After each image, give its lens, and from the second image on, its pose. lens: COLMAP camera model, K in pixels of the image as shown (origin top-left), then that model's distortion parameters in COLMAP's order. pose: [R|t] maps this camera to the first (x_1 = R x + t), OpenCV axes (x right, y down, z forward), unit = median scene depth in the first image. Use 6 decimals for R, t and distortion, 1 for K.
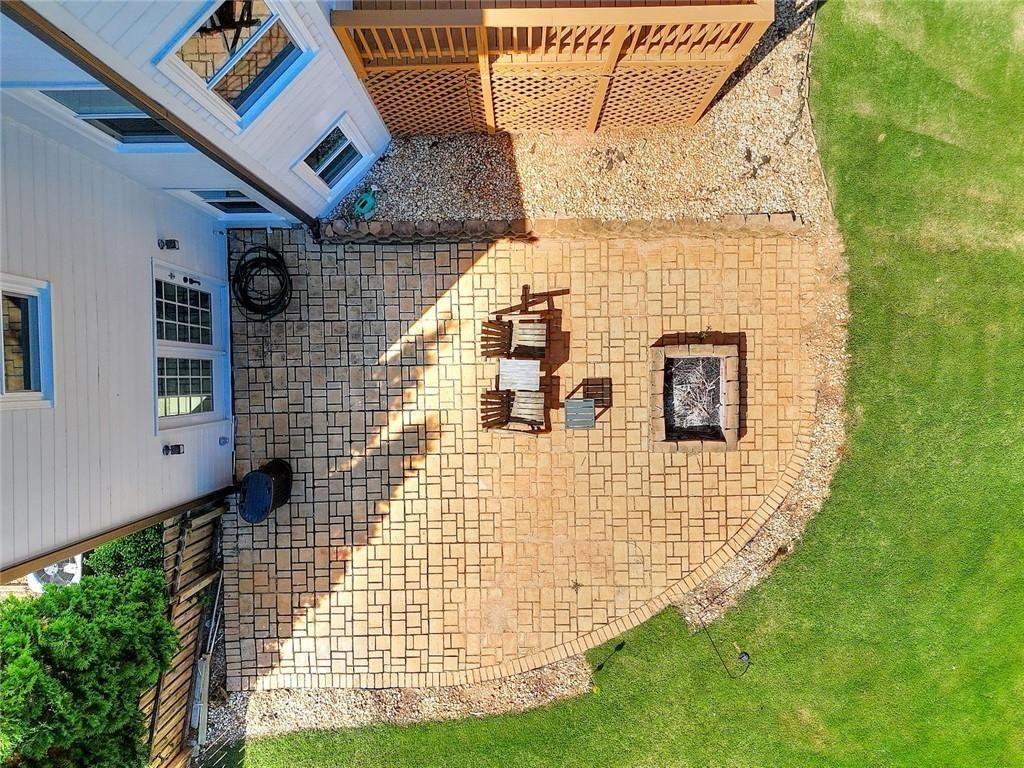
lens RADIAL K [[750.3, 0, 514.2], [0, 750.3, 387.2], [0, 0, 1]] dist [0.076159, -0.072304]
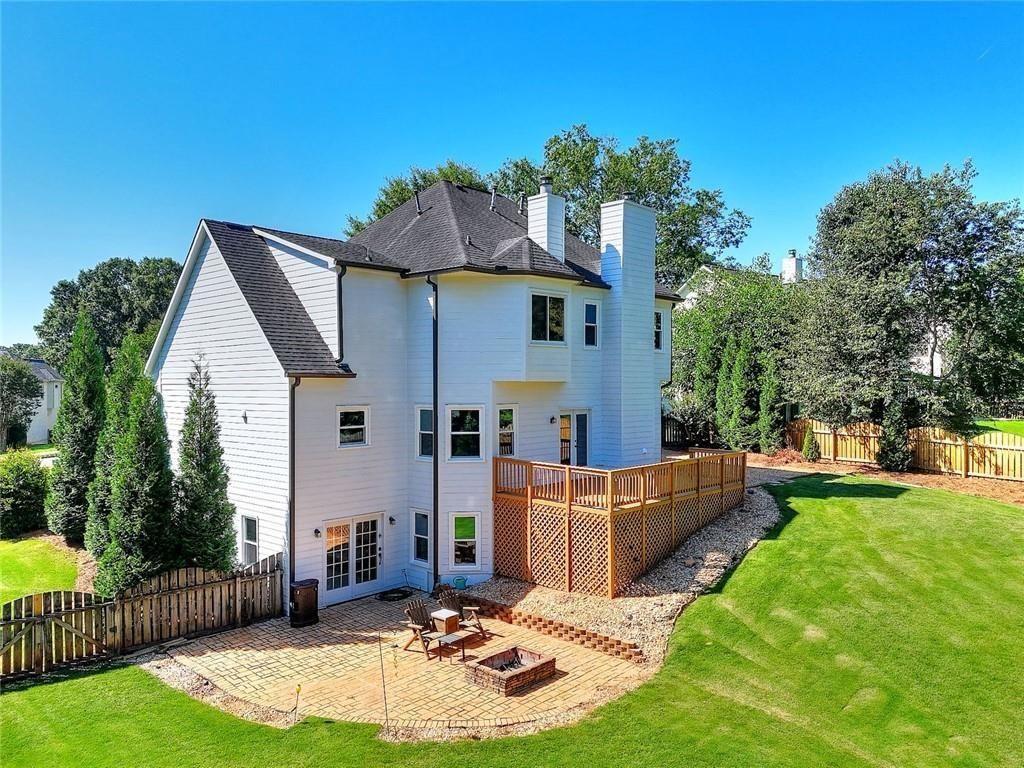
lens RADIAL K [[750.3, 0, 514.2], [0, 750.3, 387.2], [0, 0, 1]] dist [0.076159, -0.072304]
pose [[0.714944, 0.018093, -0.698948, 1.220329], [-0.699002, -0.004207, -0.715107, 1.028019], [-0.015879, 0.999827, 0.009639, 0.440003]]
